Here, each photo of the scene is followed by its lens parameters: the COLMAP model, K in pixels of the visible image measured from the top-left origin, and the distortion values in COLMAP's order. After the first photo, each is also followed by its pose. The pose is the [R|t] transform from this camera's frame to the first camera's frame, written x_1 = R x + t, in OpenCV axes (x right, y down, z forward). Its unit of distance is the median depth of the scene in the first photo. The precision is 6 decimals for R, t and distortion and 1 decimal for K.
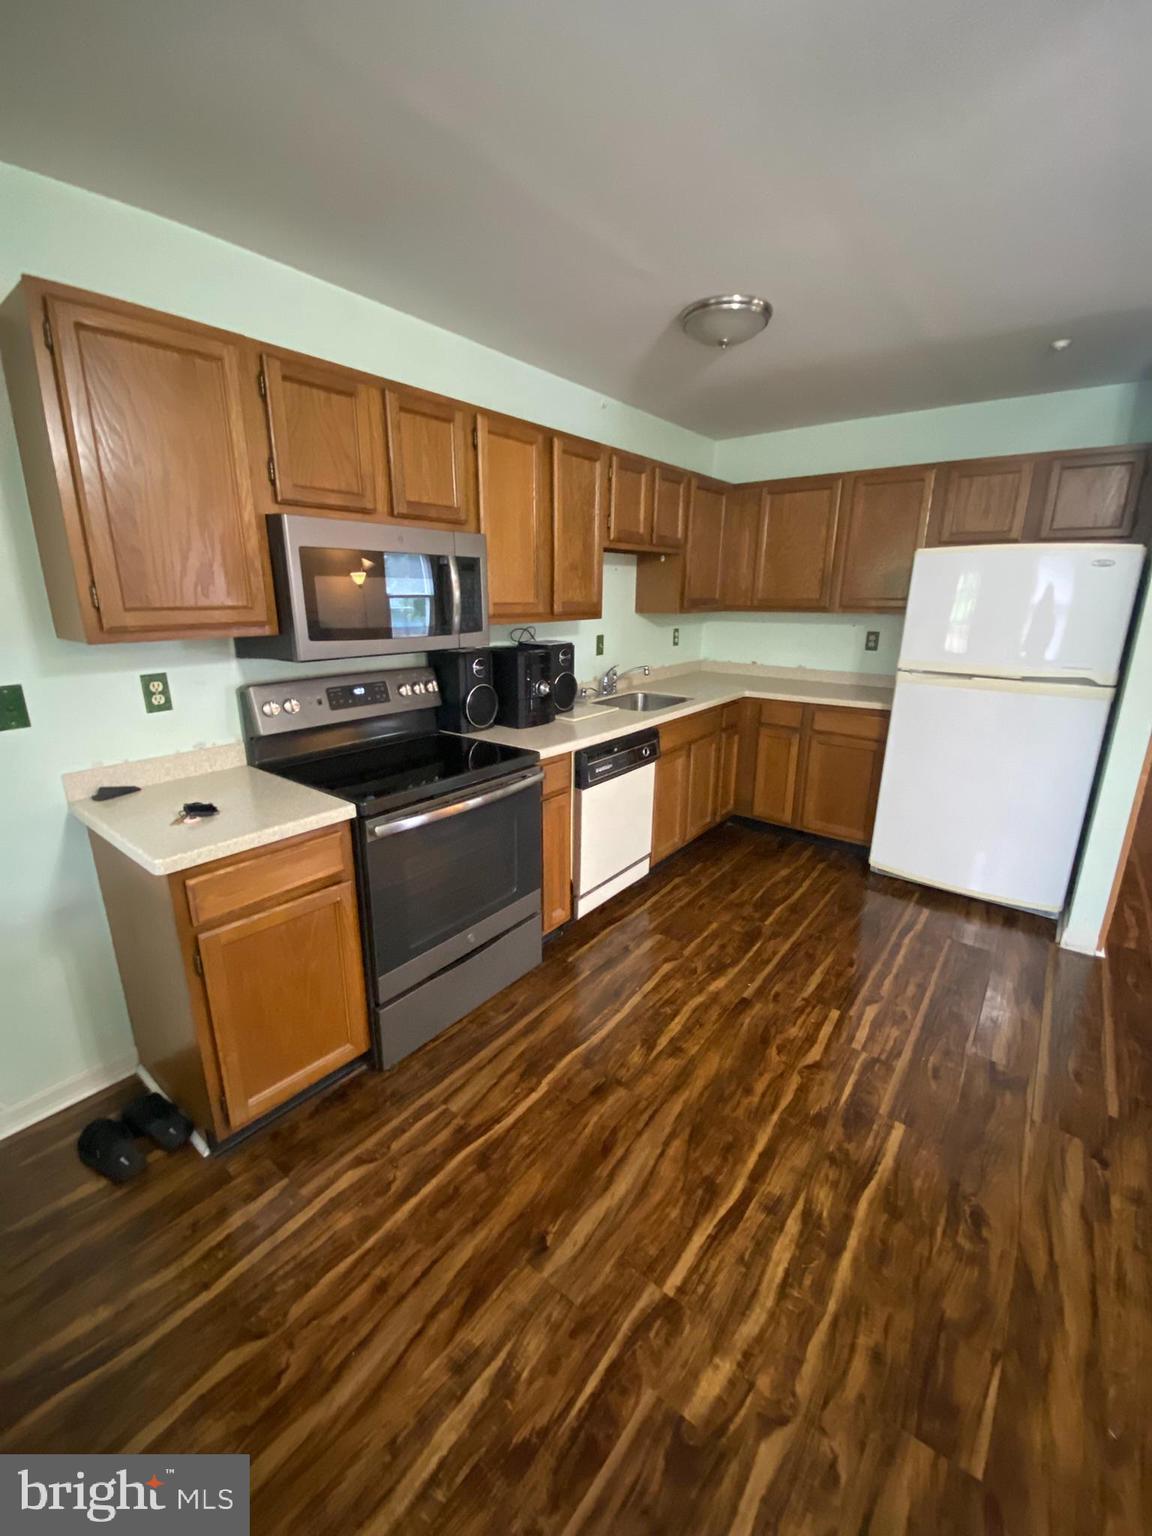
lens RADIAL K [[626.1, 0, 547.4], [0, 626.1, 746.8], [0, 0, 1]] dist [0.012504, -0.017585]
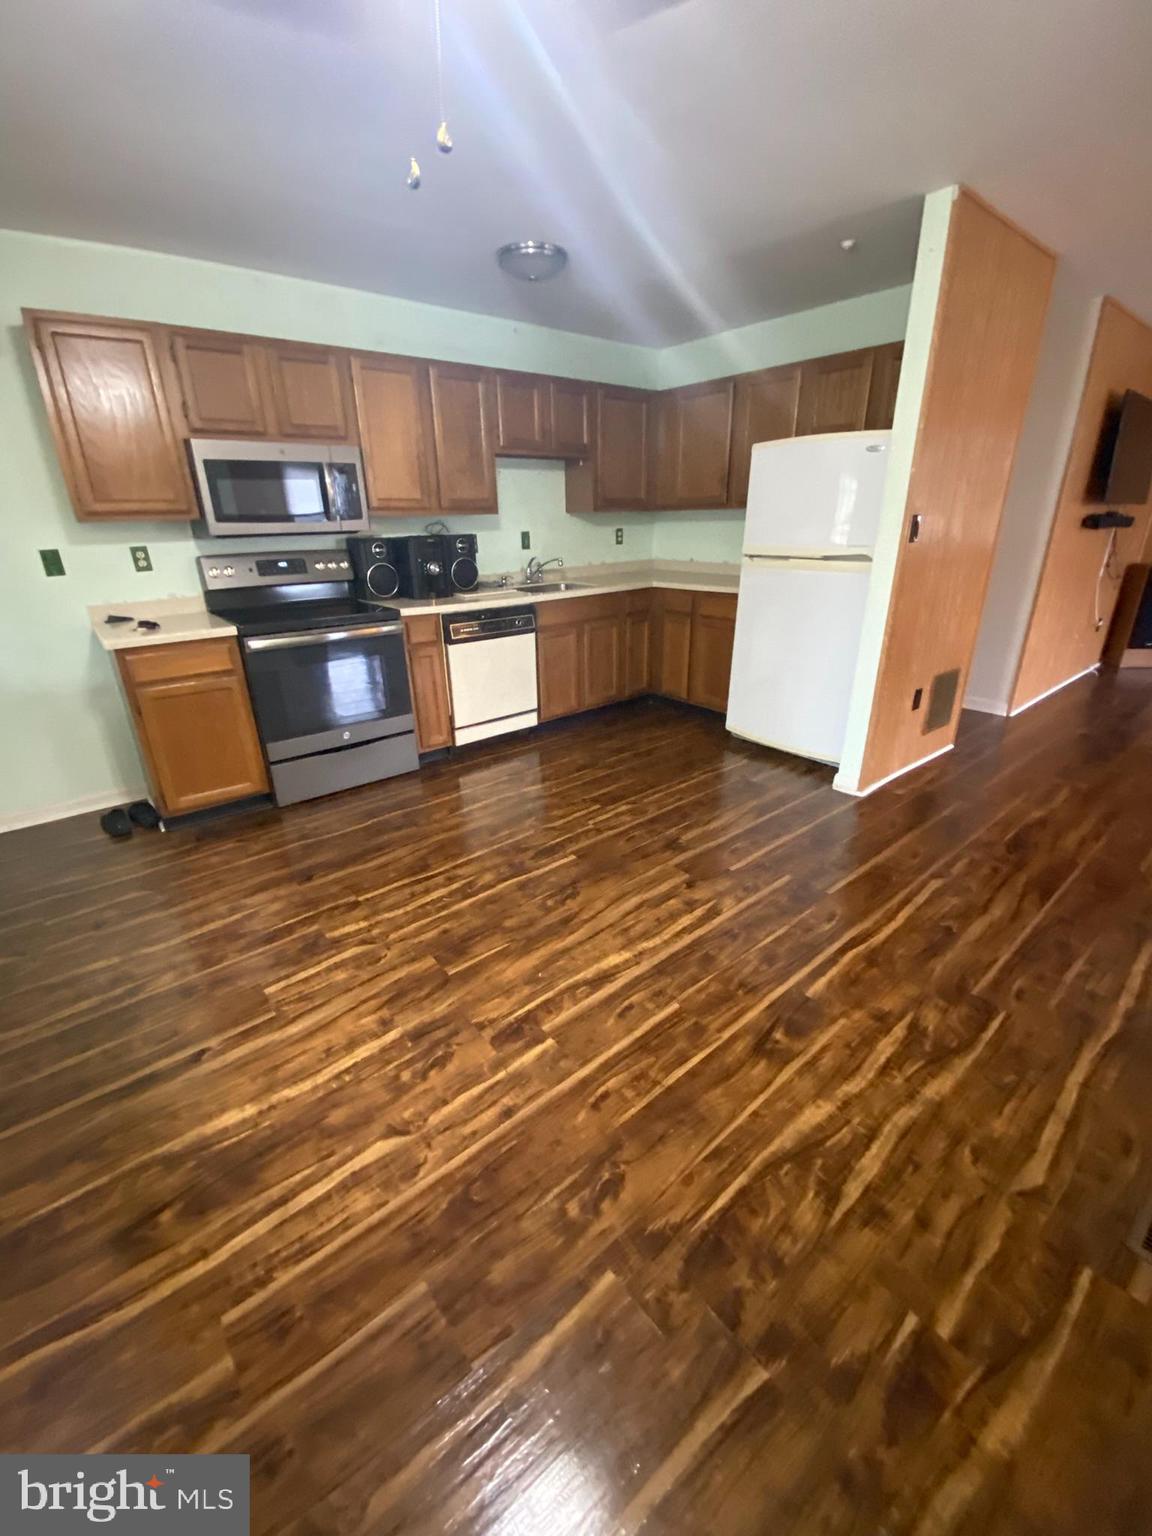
lens RADIAL K [[626.1, 0, 547.4], [0, 626.1, 746.8], [0, 0, 1]] dist [0.012504, -0.017585]
pose [[0.976127, 0.056710, -0.209664, 0.761778], [-0.032952, 0.992805, 0.115122, 0.173919], [0.214684, -0.105465, 0.970973, -0.386881]]
